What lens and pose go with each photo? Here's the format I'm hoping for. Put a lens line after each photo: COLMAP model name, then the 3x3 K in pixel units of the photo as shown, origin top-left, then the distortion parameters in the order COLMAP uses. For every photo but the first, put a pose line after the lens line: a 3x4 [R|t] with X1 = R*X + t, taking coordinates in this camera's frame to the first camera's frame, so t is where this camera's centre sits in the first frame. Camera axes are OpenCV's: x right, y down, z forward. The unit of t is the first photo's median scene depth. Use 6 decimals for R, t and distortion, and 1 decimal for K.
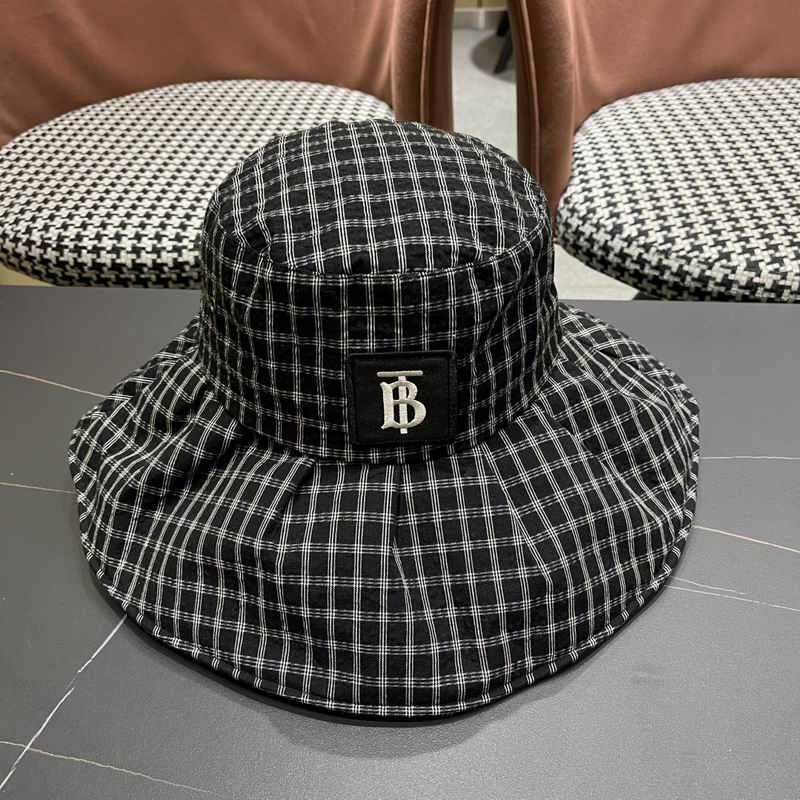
lens RADIAL K [[811.2, 0, 399.8], [0, 811.2, 402.2], [0, 0, 1]] dist [0.020107, 0.000000]
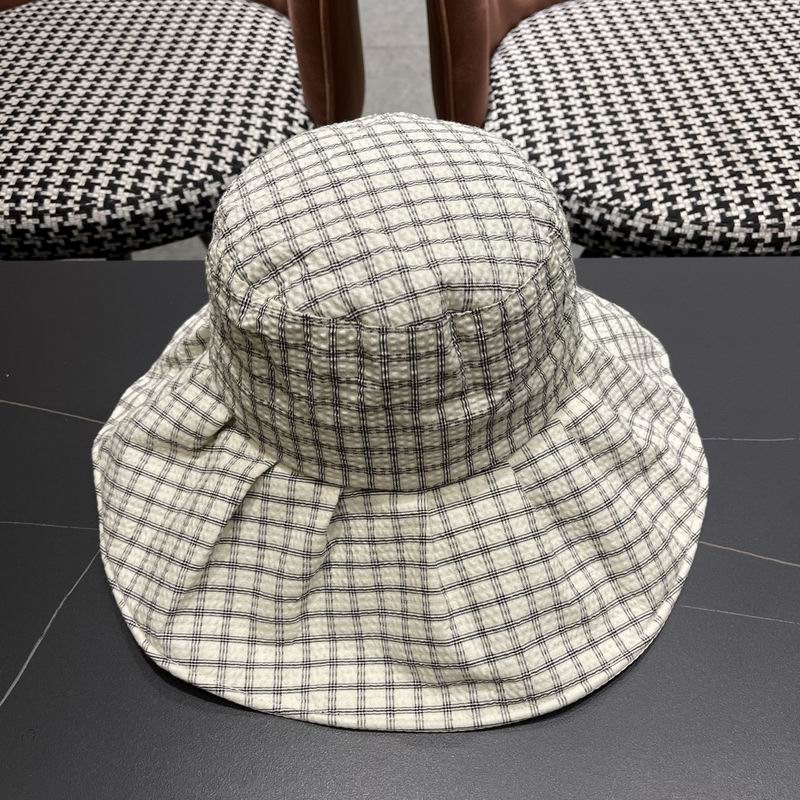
lens RADIAL K [[811.2, 0, 402.9], [0, 811.2, 401.3], [0, 0, 1]] dist [0.020107, 0.000000]
pose [[0.995941, -0.054357, 0.071738, 0.029311], [0.043234, 0.987984, 0.148386, -0.096992], [-0.078942, -0.144682, 0.986324, 0.039504]]
